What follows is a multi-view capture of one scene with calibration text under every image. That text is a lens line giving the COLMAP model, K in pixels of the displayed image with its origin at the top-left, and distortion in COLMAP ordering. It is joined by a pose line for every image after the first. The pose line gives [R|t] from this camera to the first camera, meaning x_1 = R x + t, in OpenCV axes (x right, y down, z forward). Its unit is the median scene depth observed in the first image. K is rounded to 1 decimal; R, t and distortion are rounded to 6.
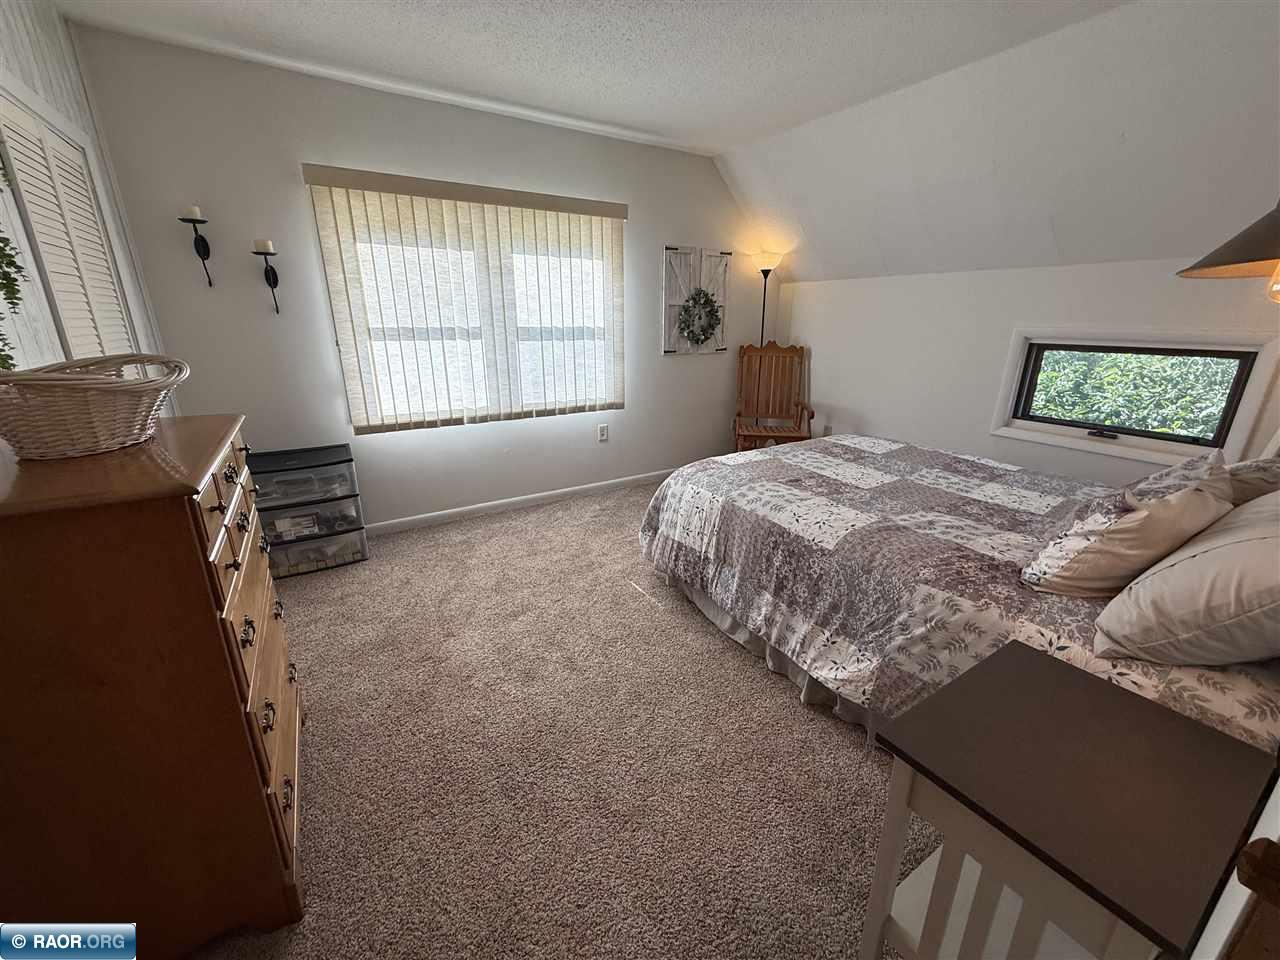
lens RADIAL K [[511.5, 0, 640.2], [0, 511.5, 484.3], [0, 0, 1]] dist [-0.001787, 0.000680]
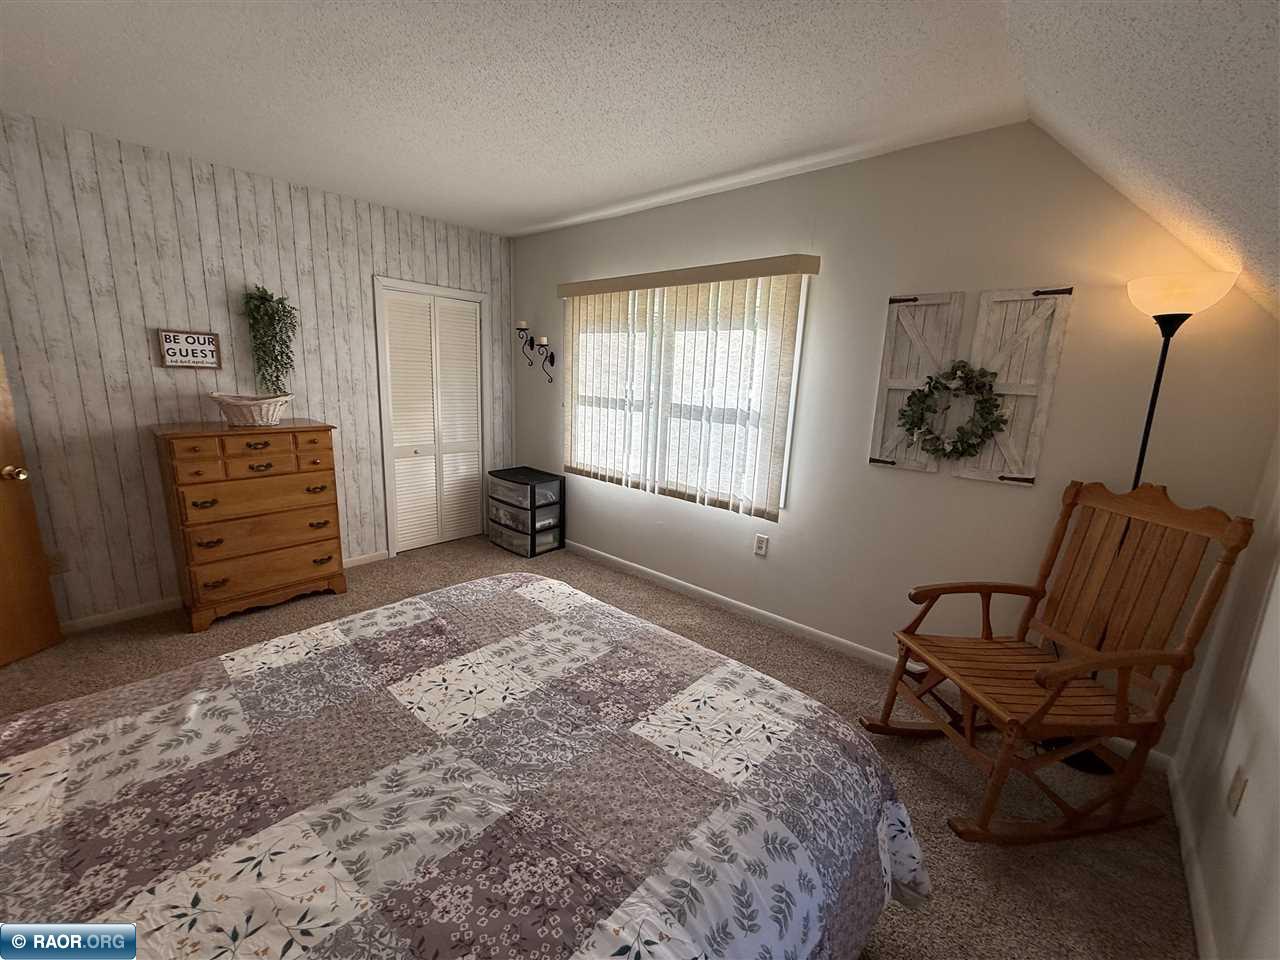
lens RADIAL K [[511.5, 0, 639.9], [0, 511.5, 483.0], [0, 0, 1]] dist [-0.001787, 0.000680]
pose [[0.282678, 0.208387, -0.936305, 0.910926], [-0.335721, 0.935872, 0.106934, -0.332182], [0.898546, 0.284110, 0.334511, 0.883222]]
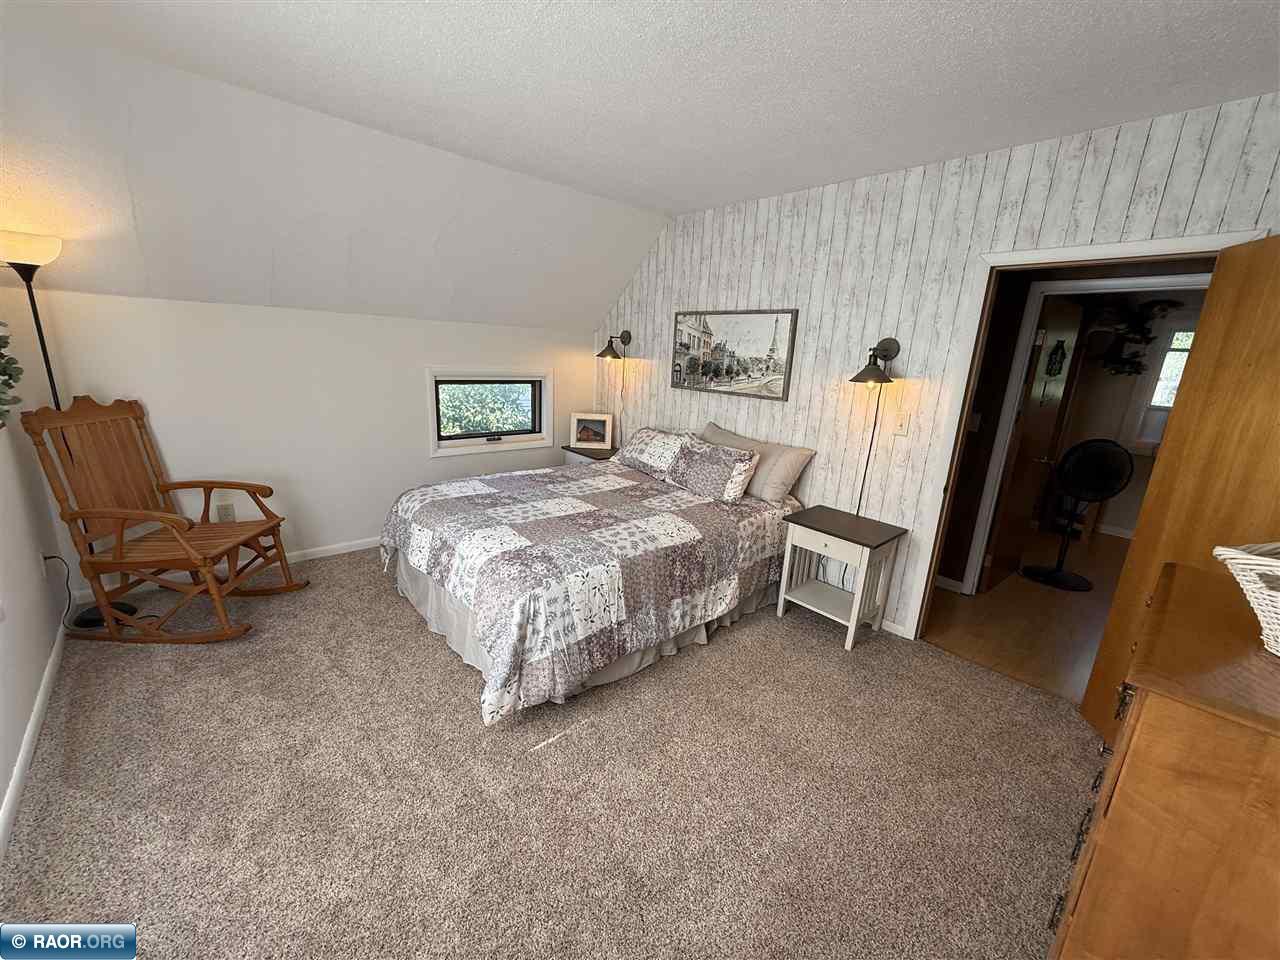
lens RADIAL K [[511.5, 0, 642.5], [0, 511.5, 476.8], [0, 0, 1]] dist [-0.001787, 0.000680]
pose [[-0.173465, -0.252505, 0.951920, -0.689719], [0.254102, 0.922371, 0.290971, -0.364234], [-0.951495, 0.292358, -0.095837, 0.881532]]
